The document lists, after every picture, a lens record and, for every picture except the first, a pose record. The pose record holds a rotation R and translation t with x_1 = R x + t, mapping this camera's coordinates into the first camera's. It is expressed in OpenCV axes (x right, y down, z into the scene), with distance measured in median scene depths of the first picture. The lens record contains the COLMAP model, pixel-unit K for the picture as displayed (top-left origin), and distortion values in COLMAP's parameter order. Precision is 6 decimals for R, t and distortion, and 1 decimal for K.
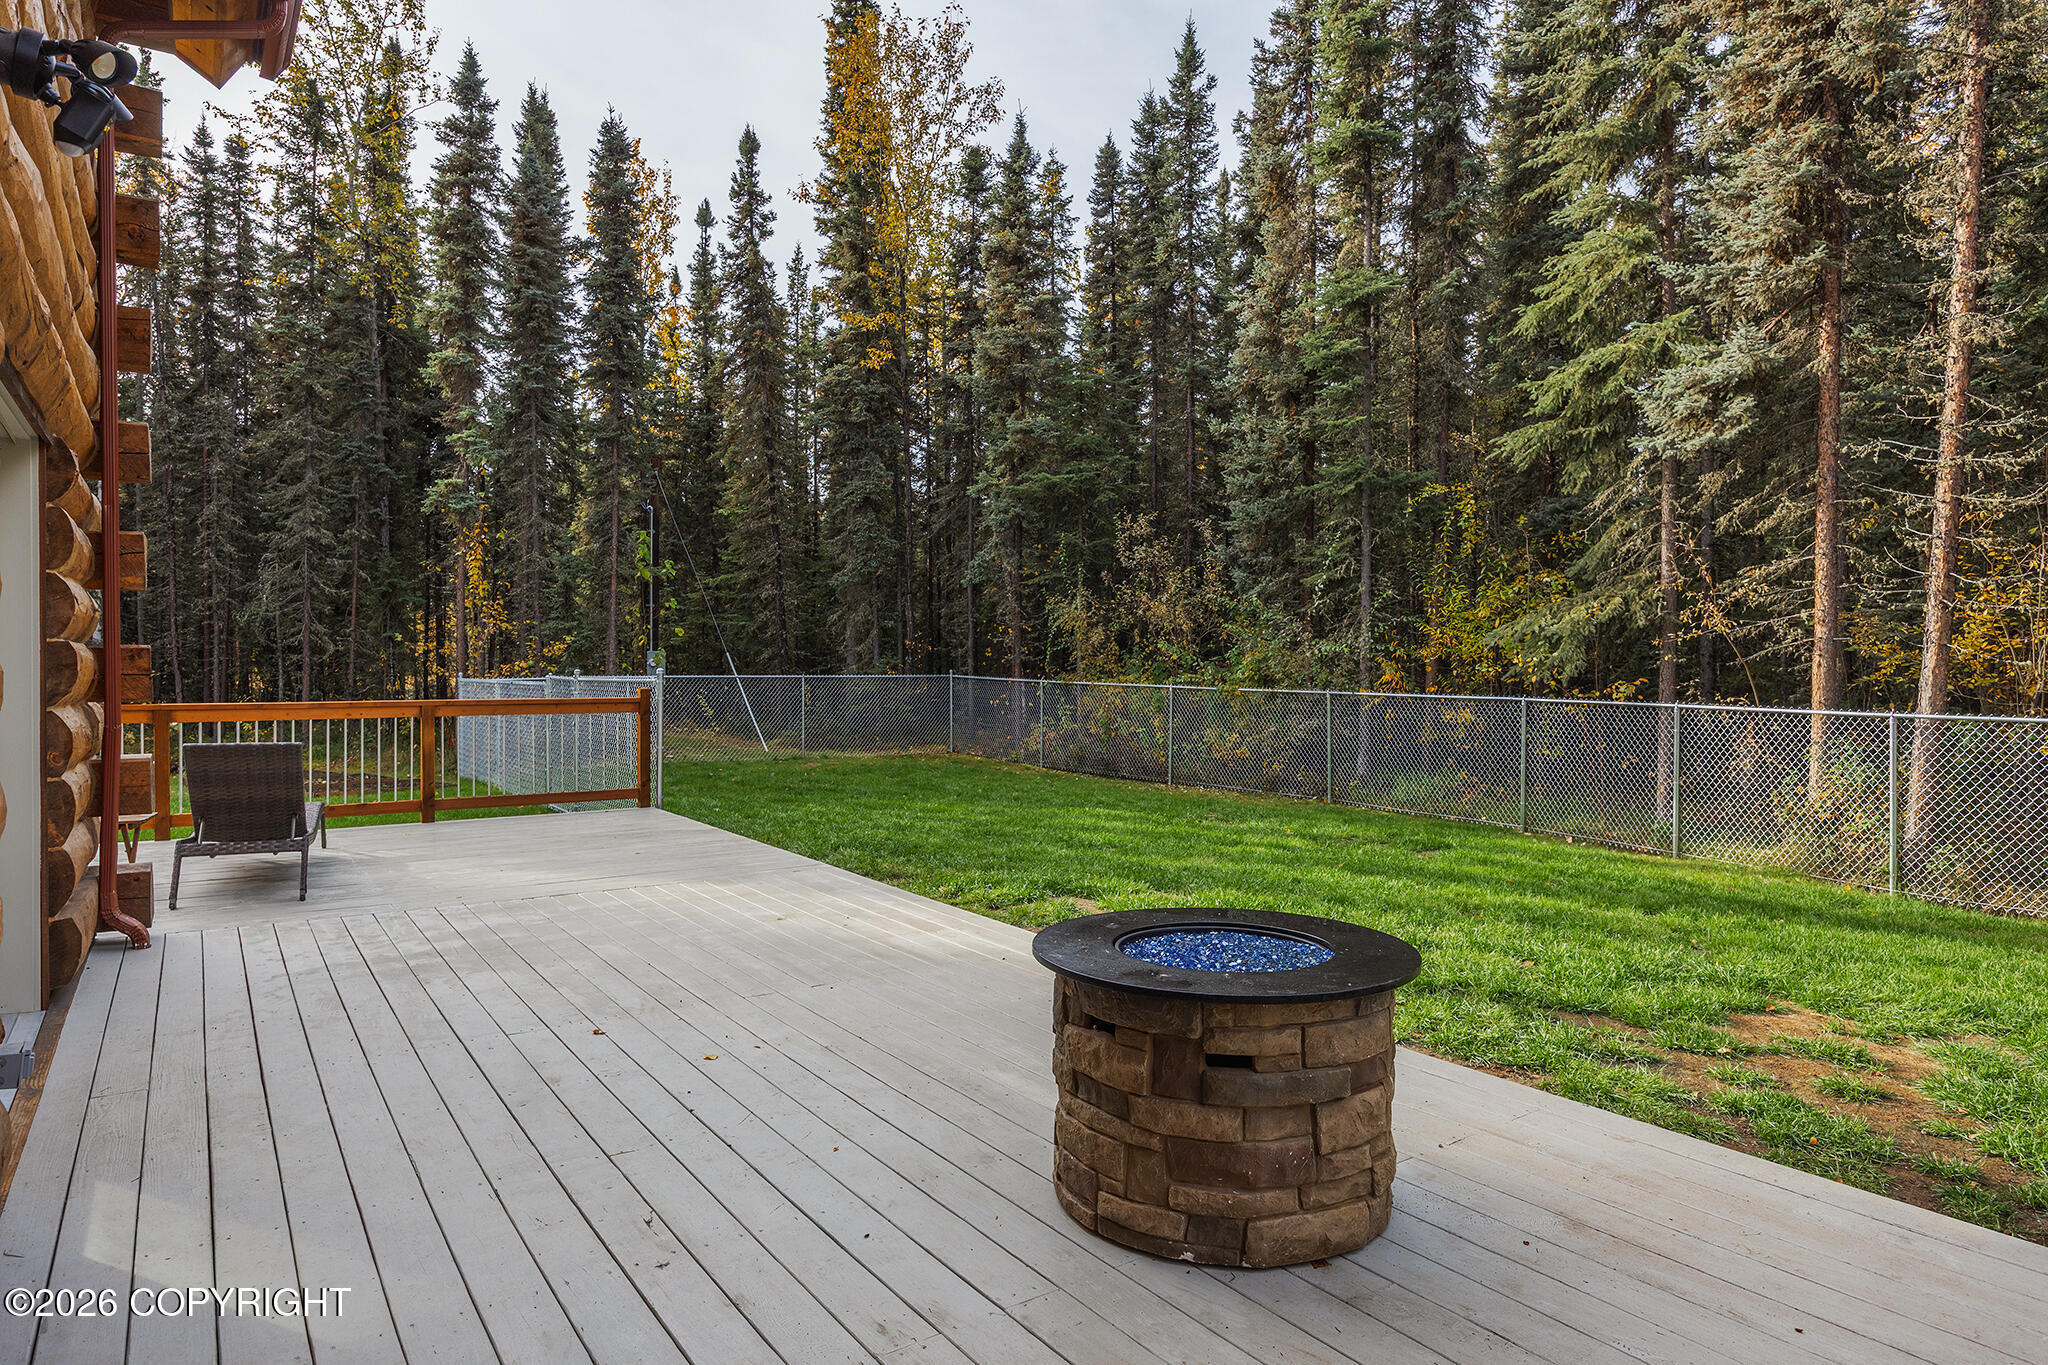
lens RADIAL K [[1210.6, 0, 1020.2], [0, 1210.6, 682.6], [0, 0, 1]] dist [-0.002258, 0.000319]
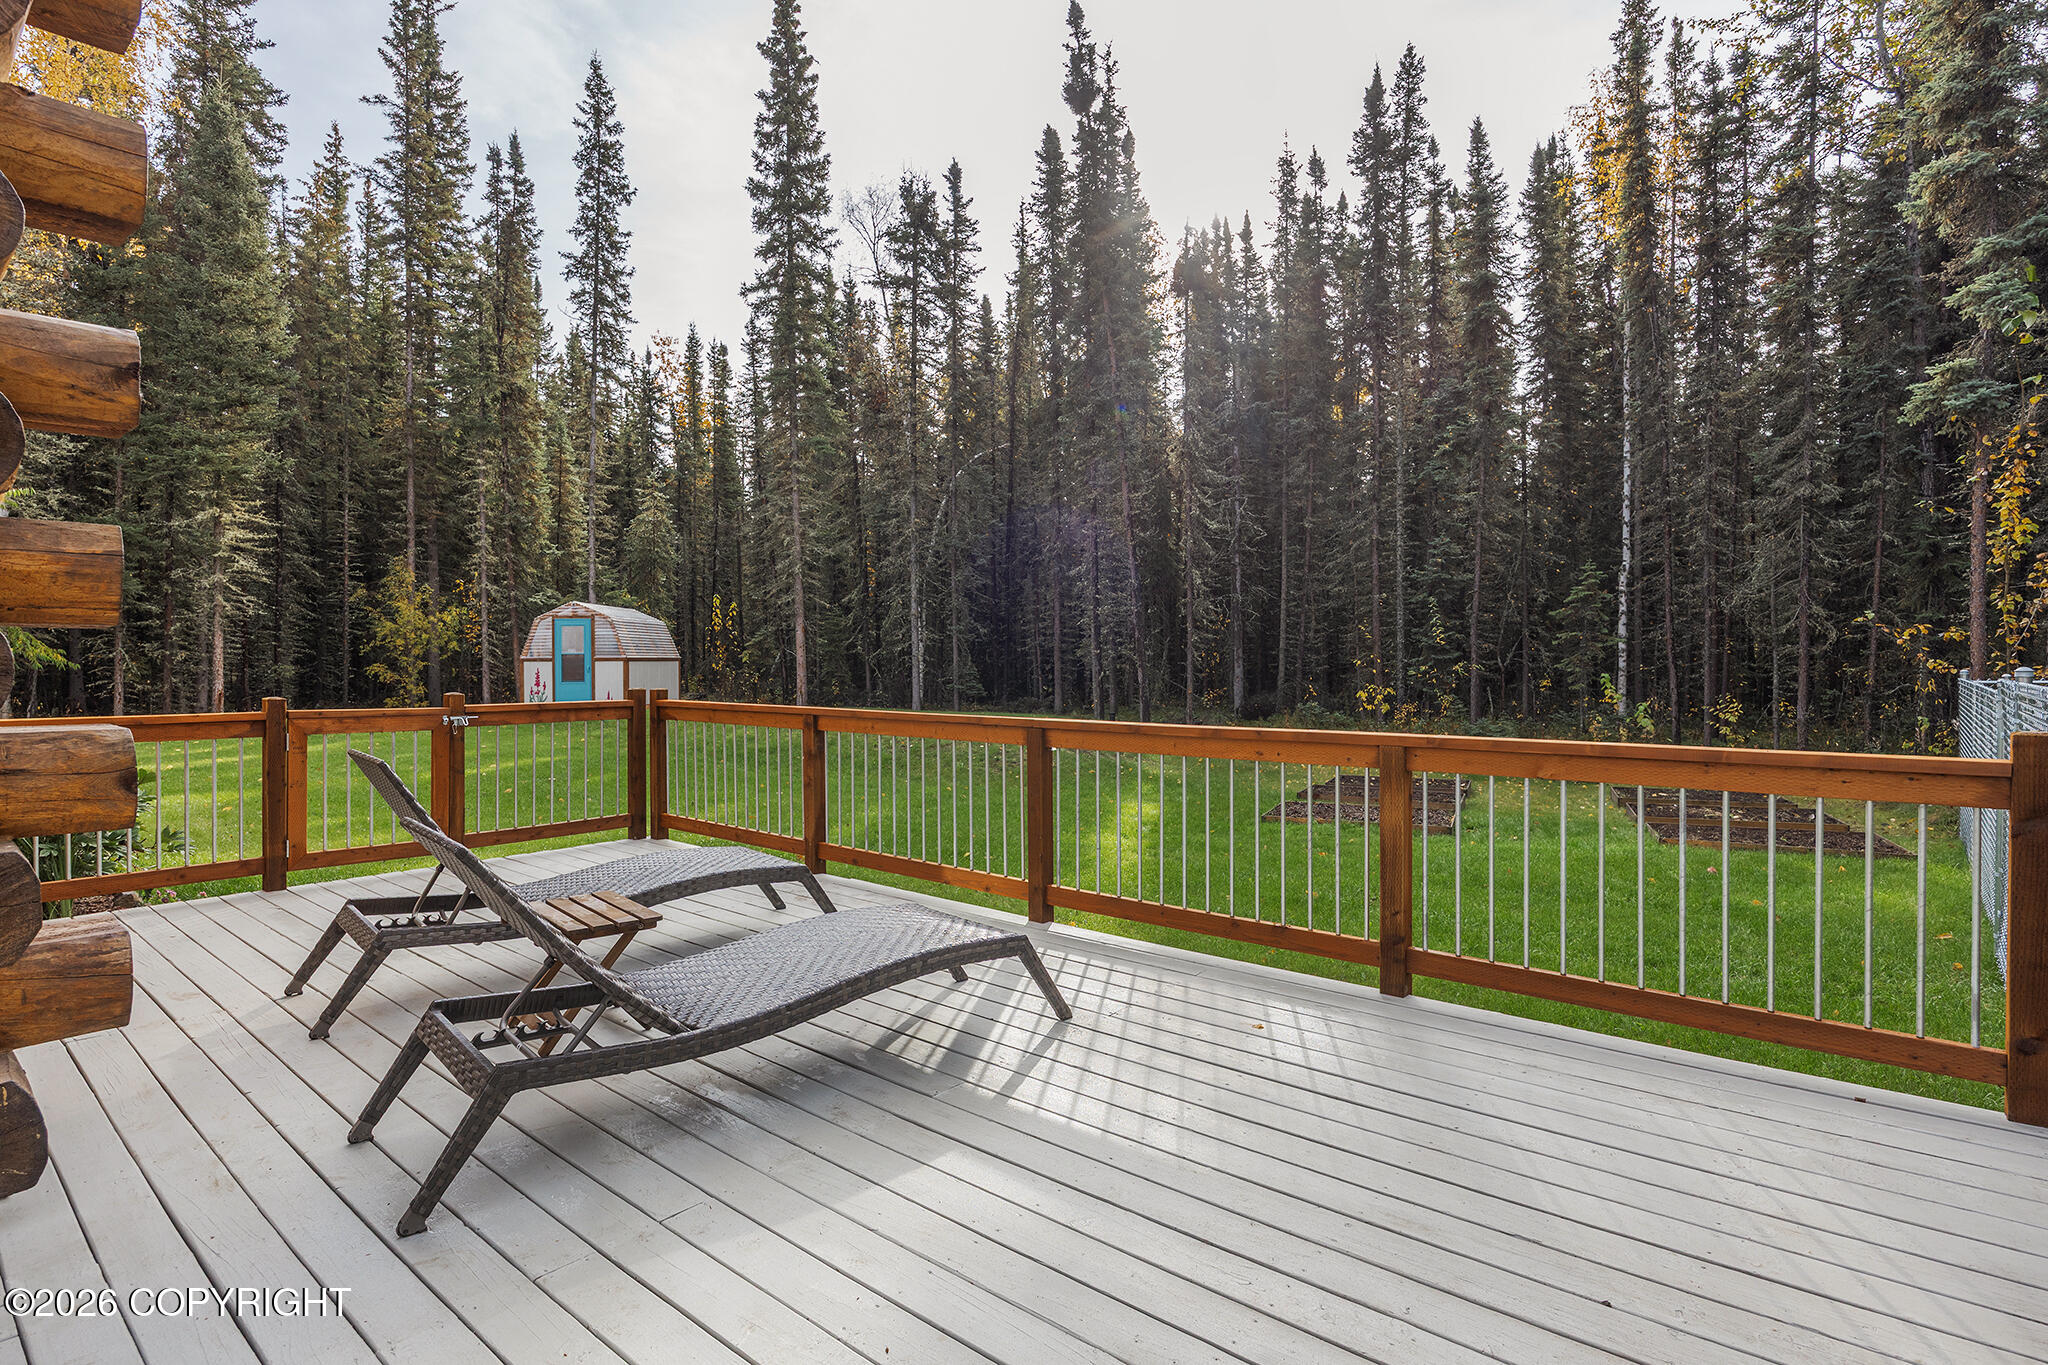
lens RADIAL K [[1027.0, 0, 1019.5], [0, 1027.0, 680.0], [0, 0, 1]] dist [-0.002273, -0.003294]
pose [[0.235939, 0.013010, -0.971681, -0.056163], [-0.003320, 0.999915, 0.012582, -0.006739], [0.971762, 0.000257, 0.235962, 0.340497]]
